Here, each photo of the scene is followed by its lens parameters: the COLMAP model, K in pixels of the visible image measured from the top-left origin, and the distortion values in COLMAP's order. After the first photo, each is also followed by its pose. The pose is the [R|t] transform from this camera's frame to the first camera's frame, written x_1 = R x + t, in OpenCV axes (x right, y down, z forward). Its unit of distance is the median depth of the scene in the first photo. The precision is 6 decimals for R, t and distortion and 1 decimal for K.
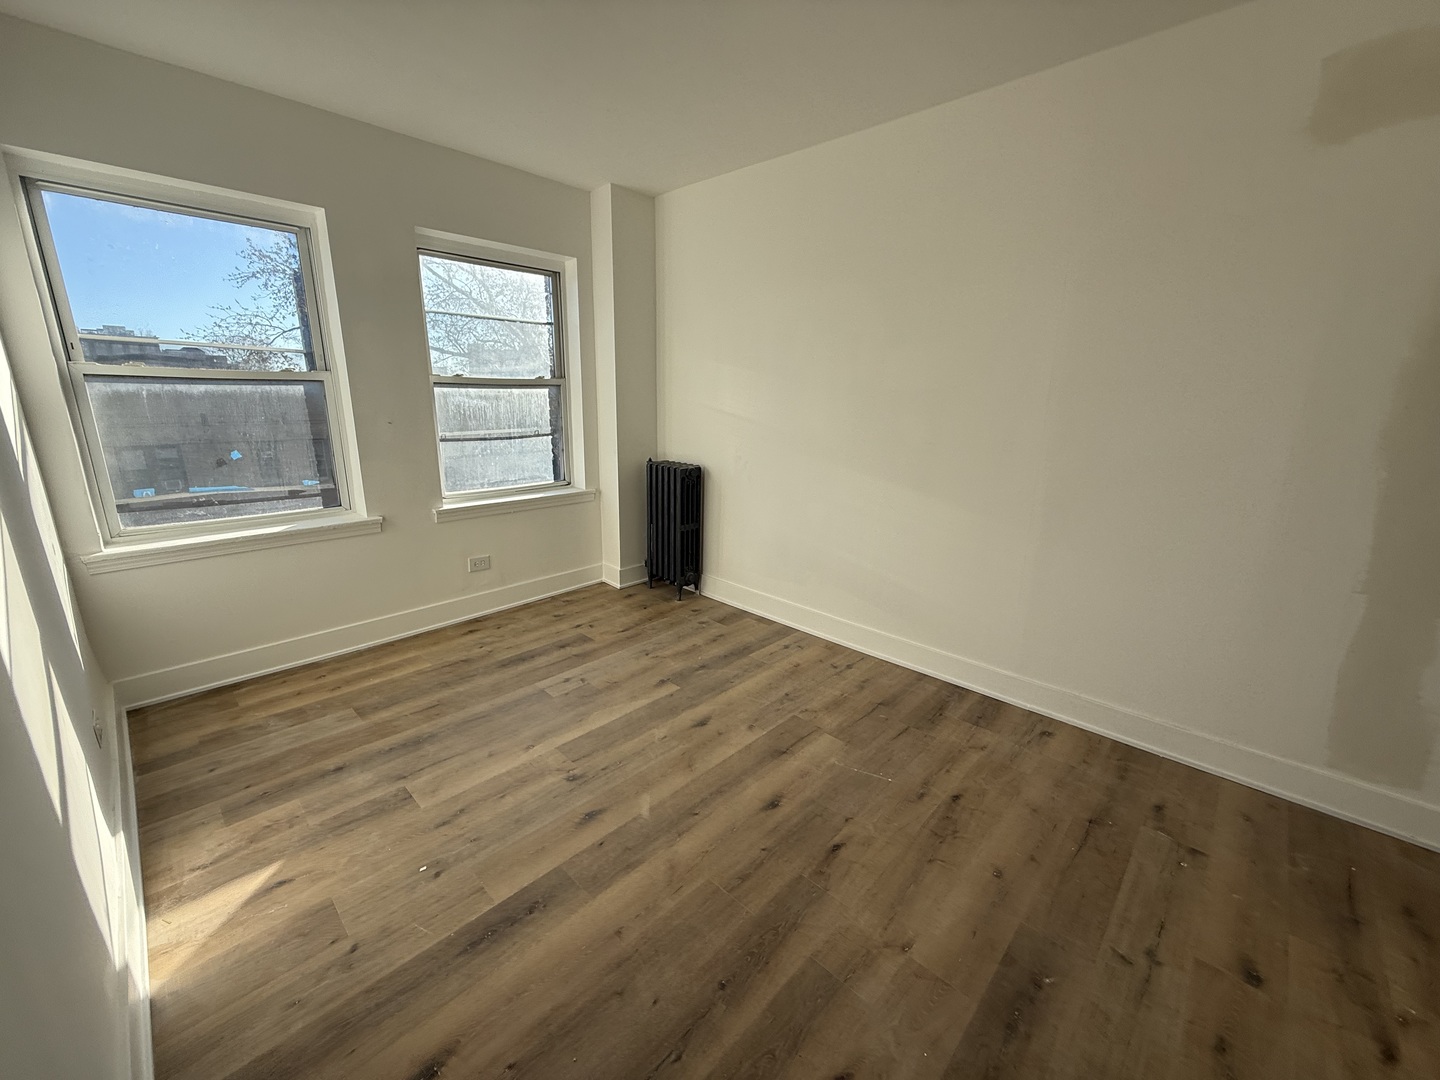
lens RADIAL K [[575.2, 0, 718.6], [0, 575.2, 537.6], [0, 0, 1]] dist [0.000208, 0.000079]
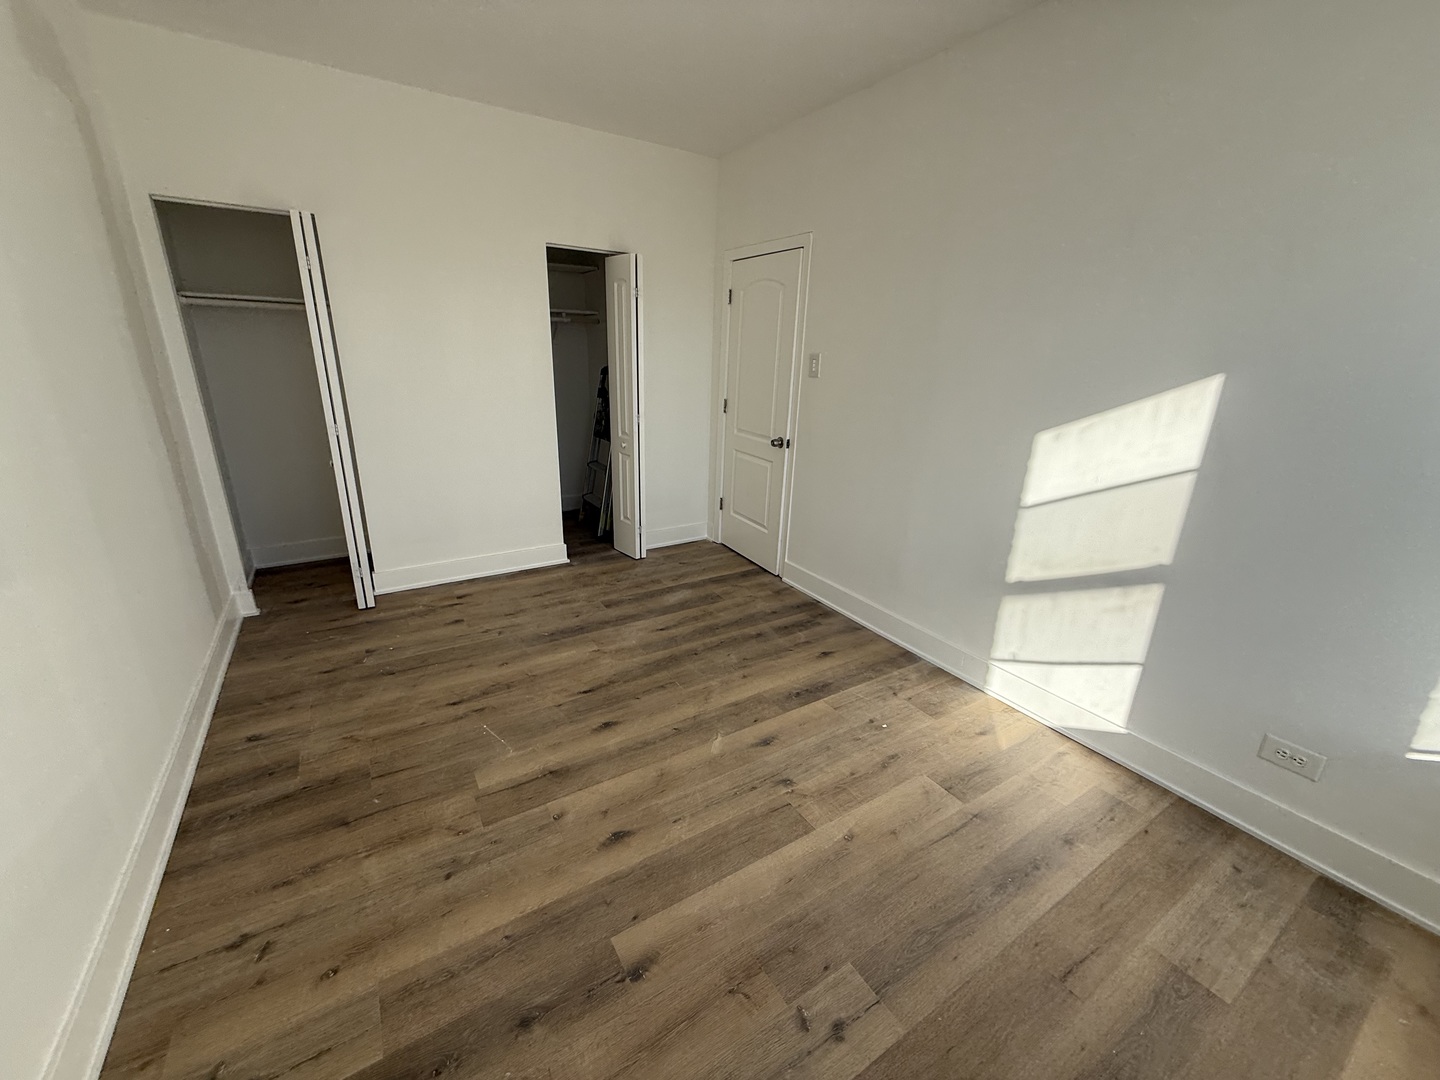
lens RADIAL K [[575.2, 0, 718.2], [0, 575.2, 540.8], [0, 0, 1]] dist [0.000208, 0.000079]
pose [[-0.969566, -0.117035, 0.215046, -0.291269], [0.014757, 0.848813, 0.528486, -0.402533], [-0.244386, 0.515576, -0.821253, 1.545166]]
